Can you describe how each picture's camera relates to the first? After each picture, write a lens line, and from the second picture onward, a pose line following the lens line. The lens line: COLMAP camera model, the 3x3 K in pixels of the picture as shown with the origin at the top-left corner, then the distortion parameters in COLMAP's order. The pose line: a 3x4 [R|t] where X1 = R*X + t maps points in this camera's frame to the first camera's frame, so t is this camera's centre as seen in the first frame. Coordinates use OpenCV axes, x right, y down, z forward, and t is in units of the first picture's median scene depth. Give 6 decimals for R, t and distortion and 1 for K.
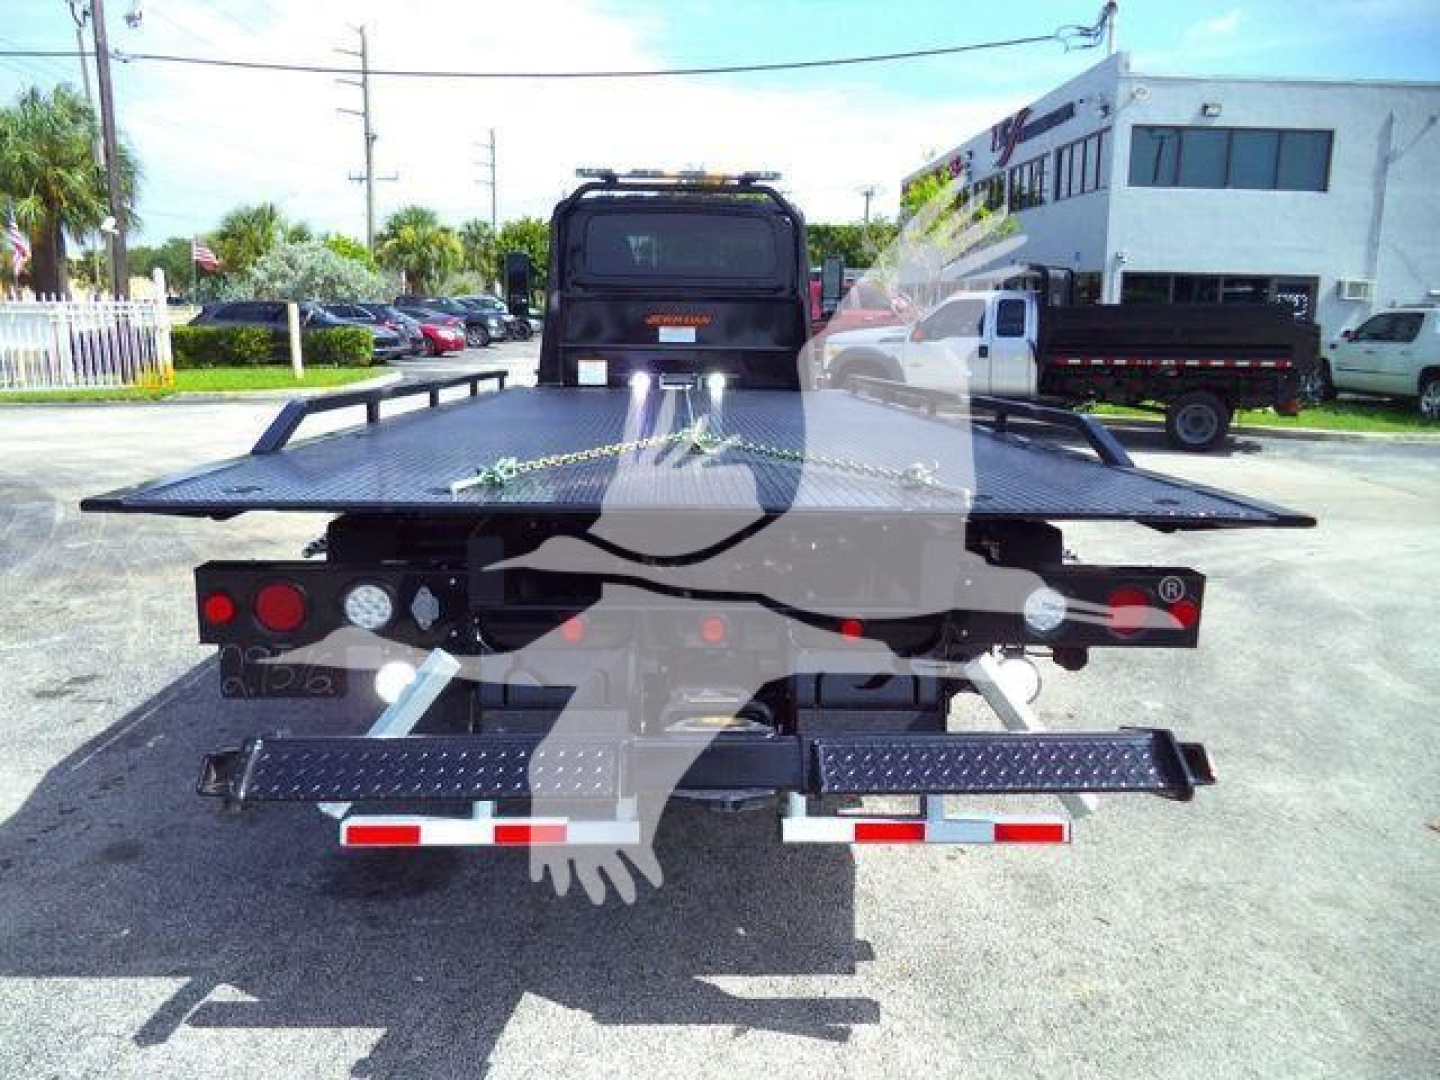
lens RADIAL K [[1183.8, 0, 746.1], [0, 1183.8, 533.5], [0, 0, 1]] dist [-0.022094, -0.004368]
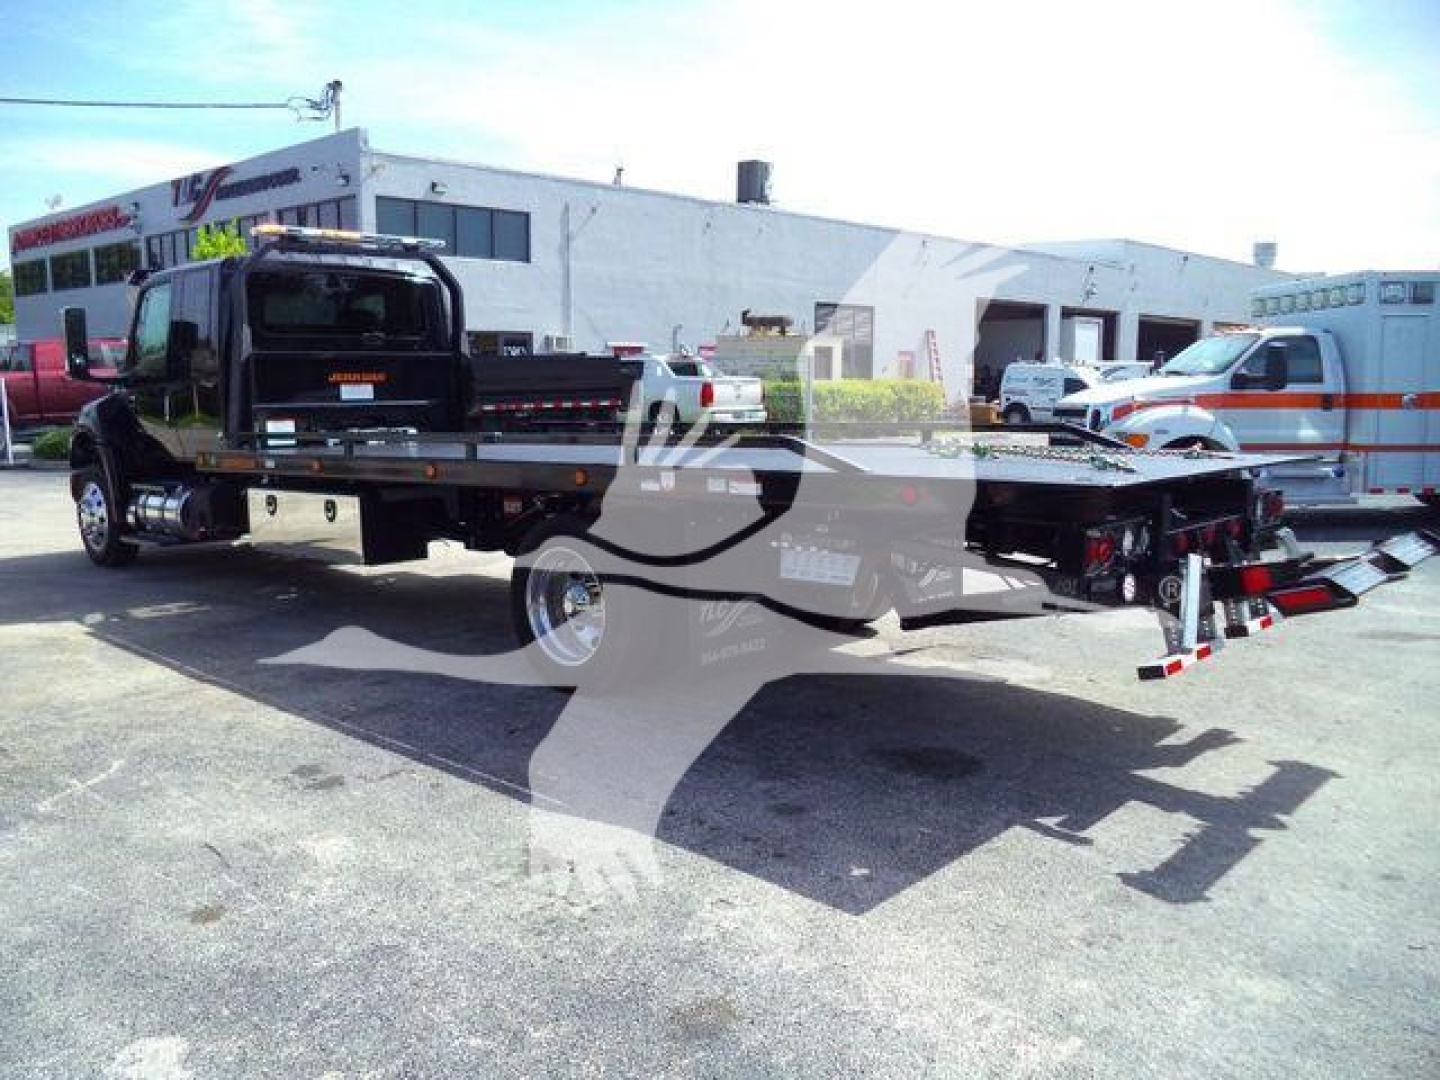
lens RADIAL K [[1151.3, 0, 741.3], [0, 1151.3, 546.6], [0, 0, 1]] dist [-0.040116, 0.000324]
pose [[0.711843, -0.122987, 0.691487, -0.204067], [0.141751, 0.989446, 0.030057, -0.006554], [-0.687885, 0.076623, 0.721764, 0.021975]]
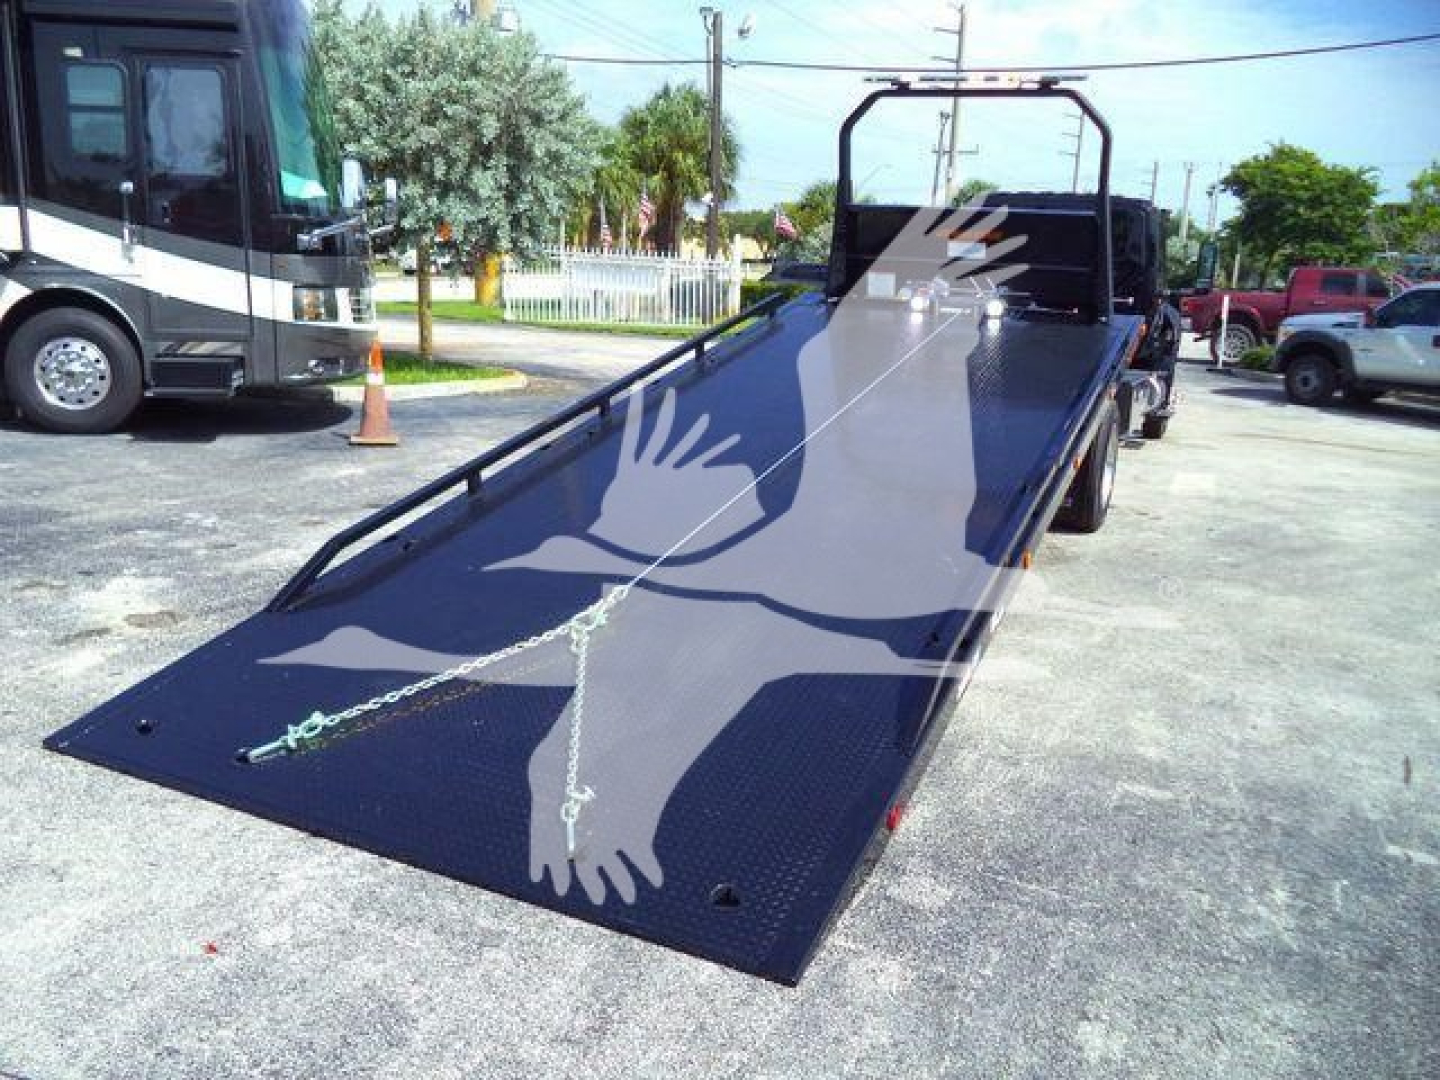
lens RADIAL K [[1185.5, 0, 740.5], [0, 1185.5, 541.6], [0, 0, 1]] dist [-0.005705, -0.025956]
pose [[0.888236, 0.138629, -0.437971, 0.100505], [-0.125628, 0.990340, 0.058686, 0.024794], [0.441876, 0.002895, 0.897072, -0.131456]]
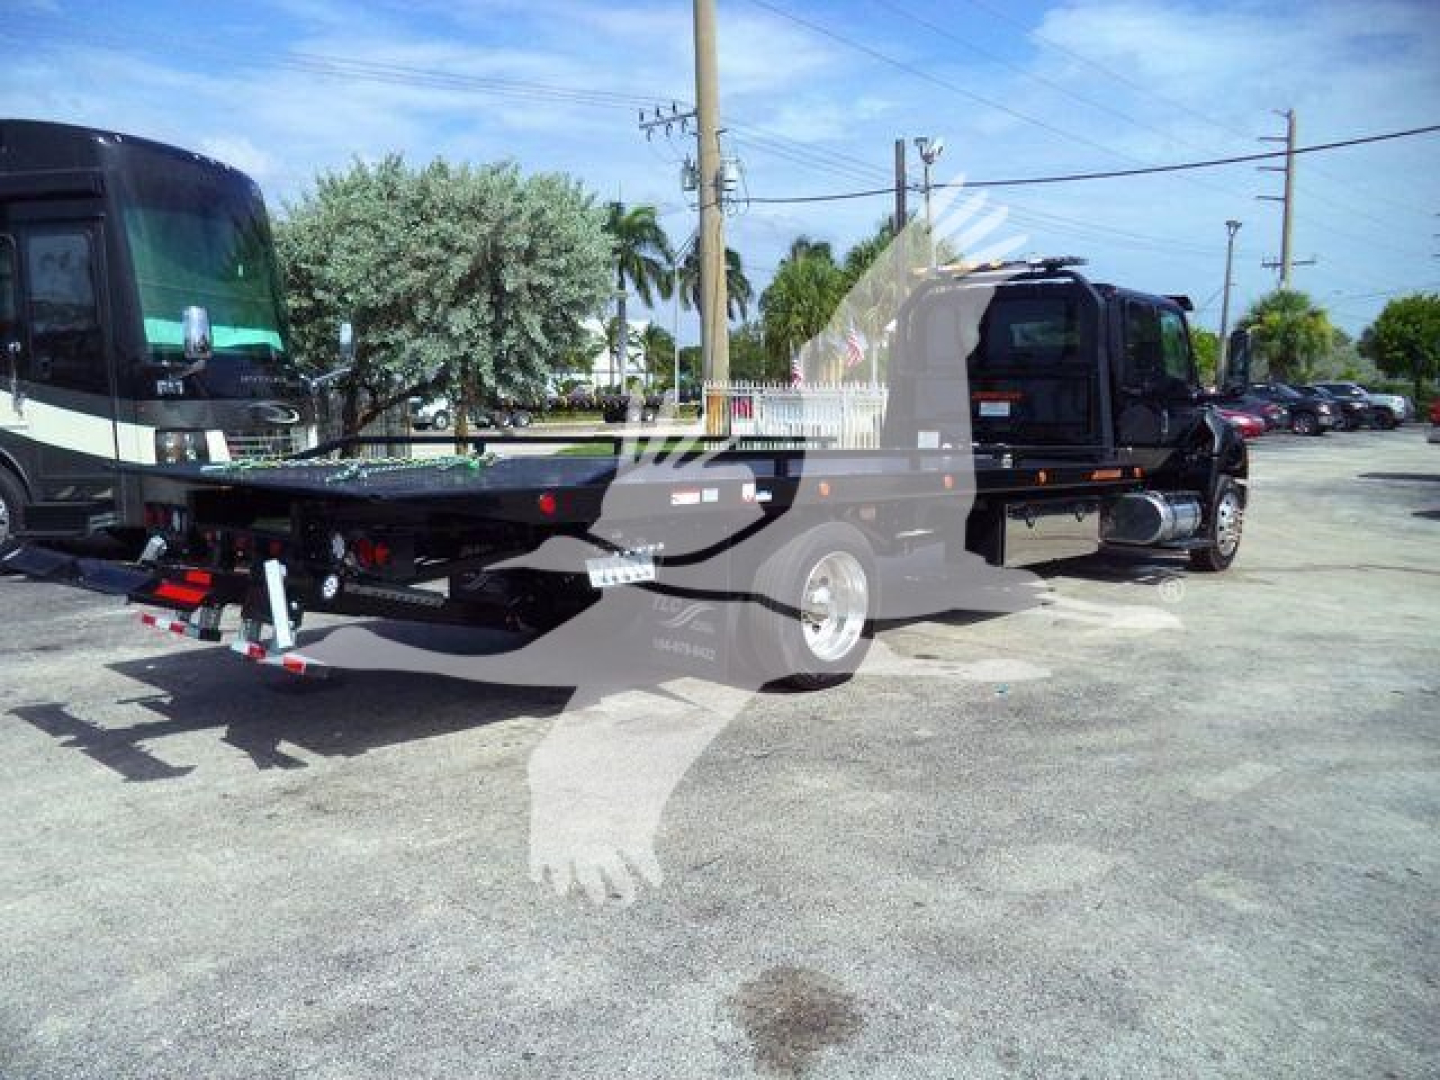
lens RADIAL K [[1182.9, 0, 741.8], [0, 1182.9, 550.5], [0, 0, 1]] dist [-0.033233, -0.006517]
pose [[0.715473, 0.080409, -0.693998, 0.215199], [-0.120682, 0.992647, -0.009404, 0.001410], [0.688139, 0.090482, 0.719915, 0.017627]]
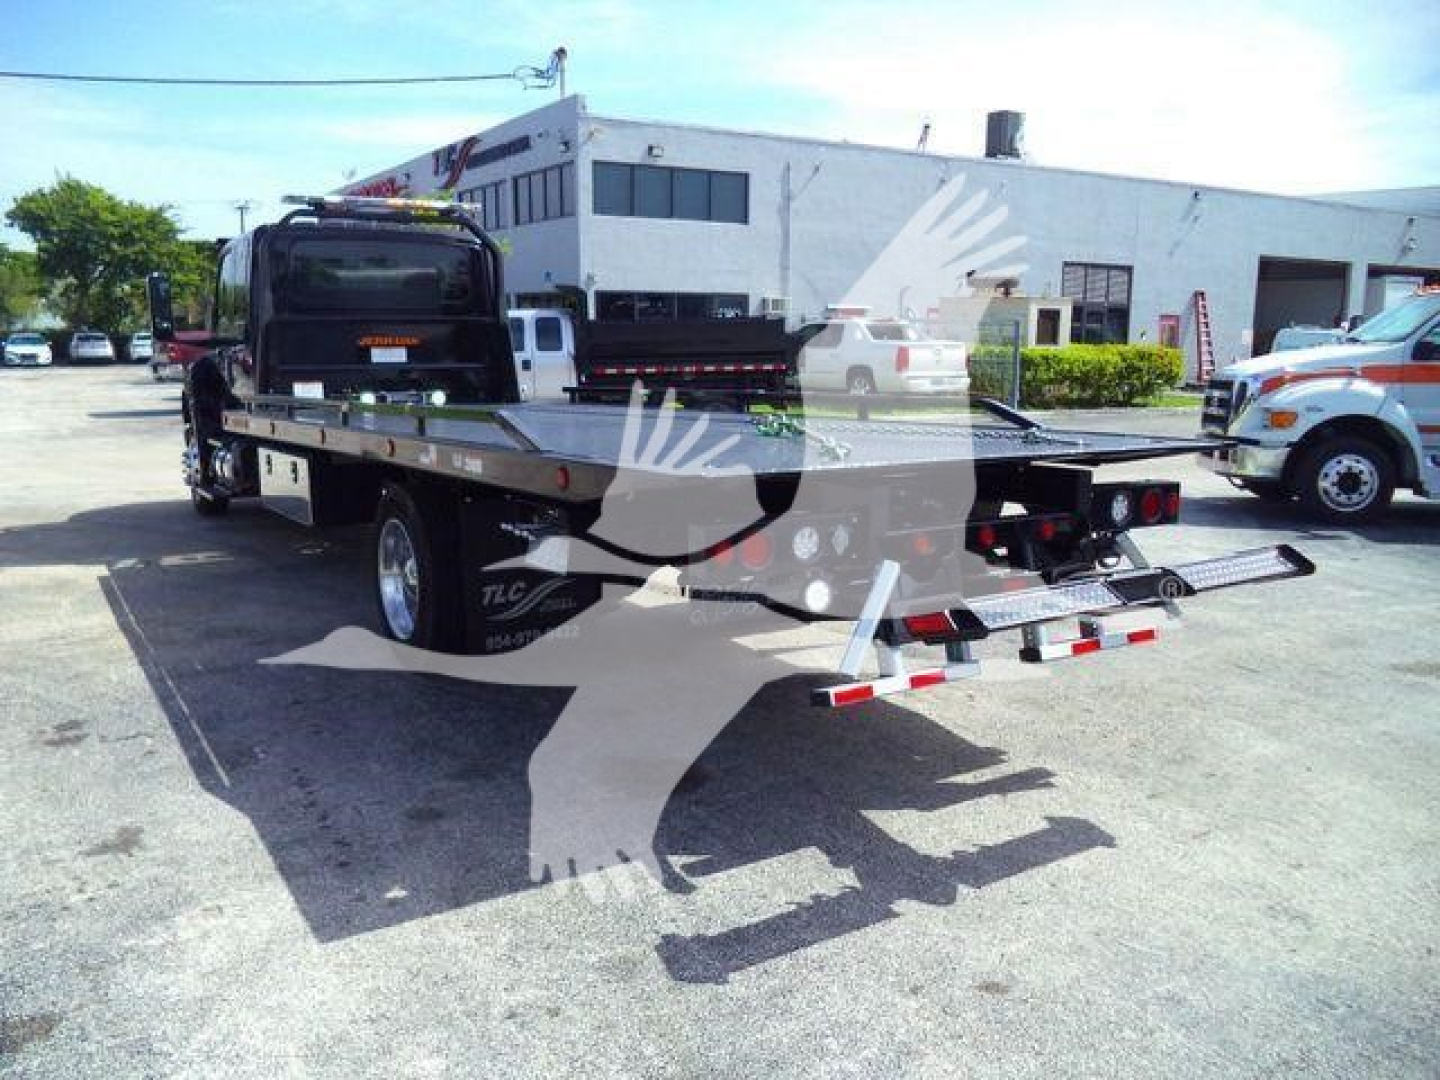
lens RADIAL K [[1158.5, 0, 745.2], [0, 1158.5, 543.0], [0, 0, 1]] dist [-0.038977, 0.016526]
pose [[0.867588, -0.103270, 0.486443, -0.116736], [0.103682, 0.994266, 0.026159, 0.001948], [-0.486355, 0.027741, 0.873321, -0.019802]]
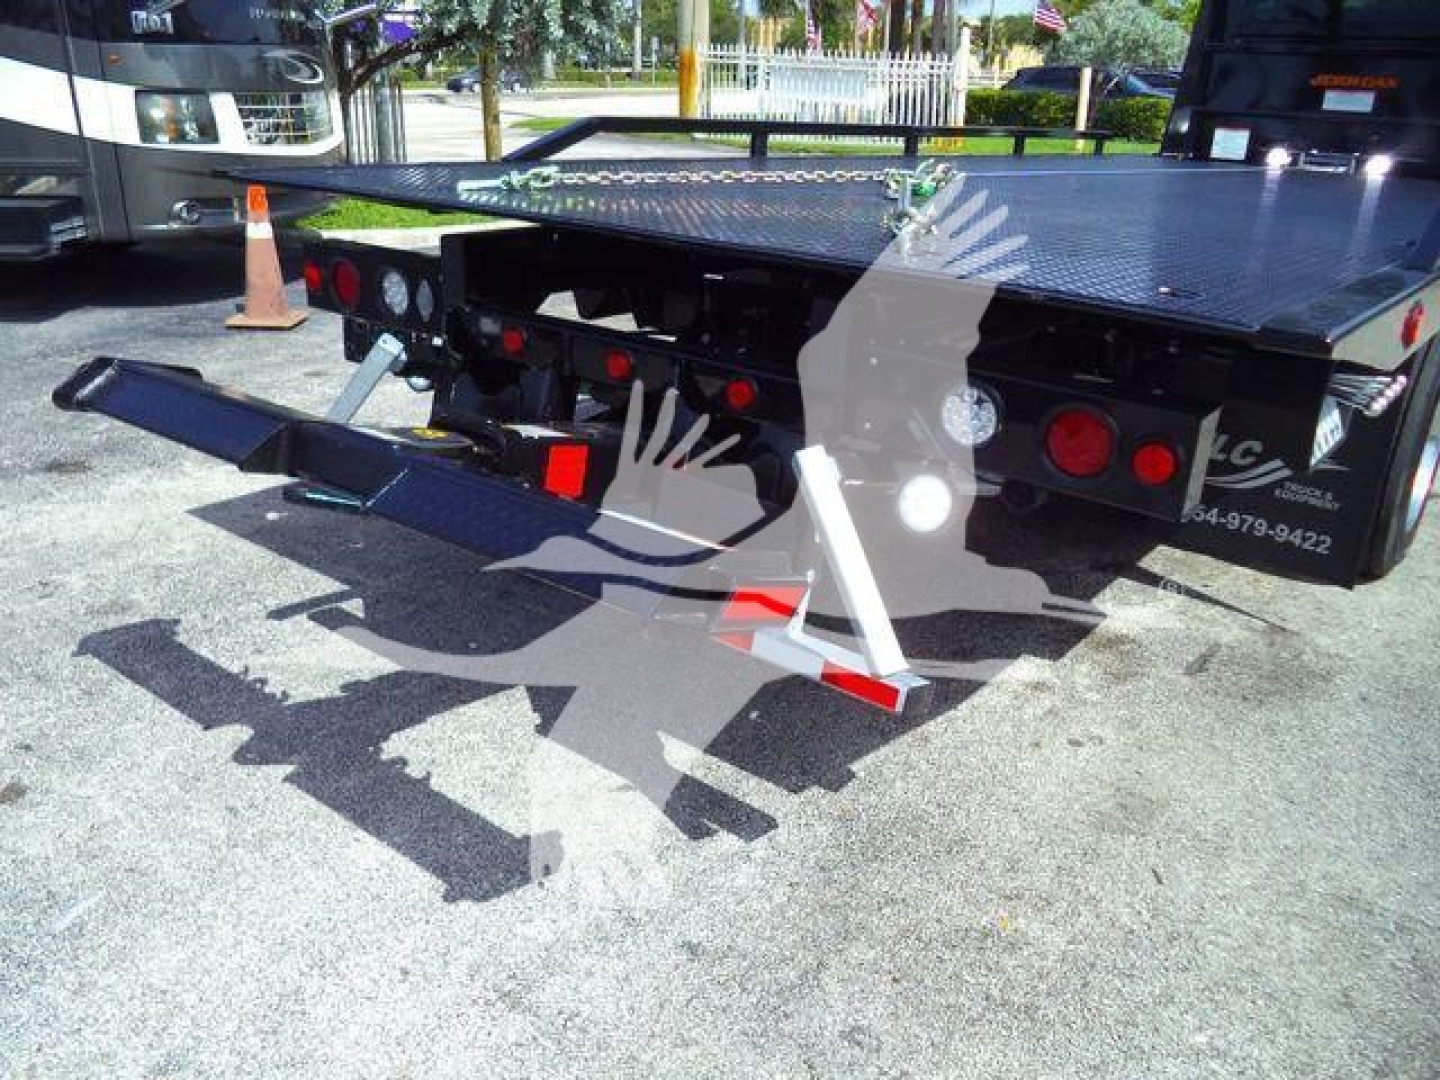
lens RADIAL K [[1187.2, 0, 721.9], [0, 1187.2, 558.8], [0, 0, 1]] dist [-0.029785, 0.005013]
pose [[0.757187, 0.265491, -0.596811, 0.068474], [-0.144733, 0.959155, 0.243053, -0.001222], [0.636962, -0.097658, 0.764684, 0.036750]]
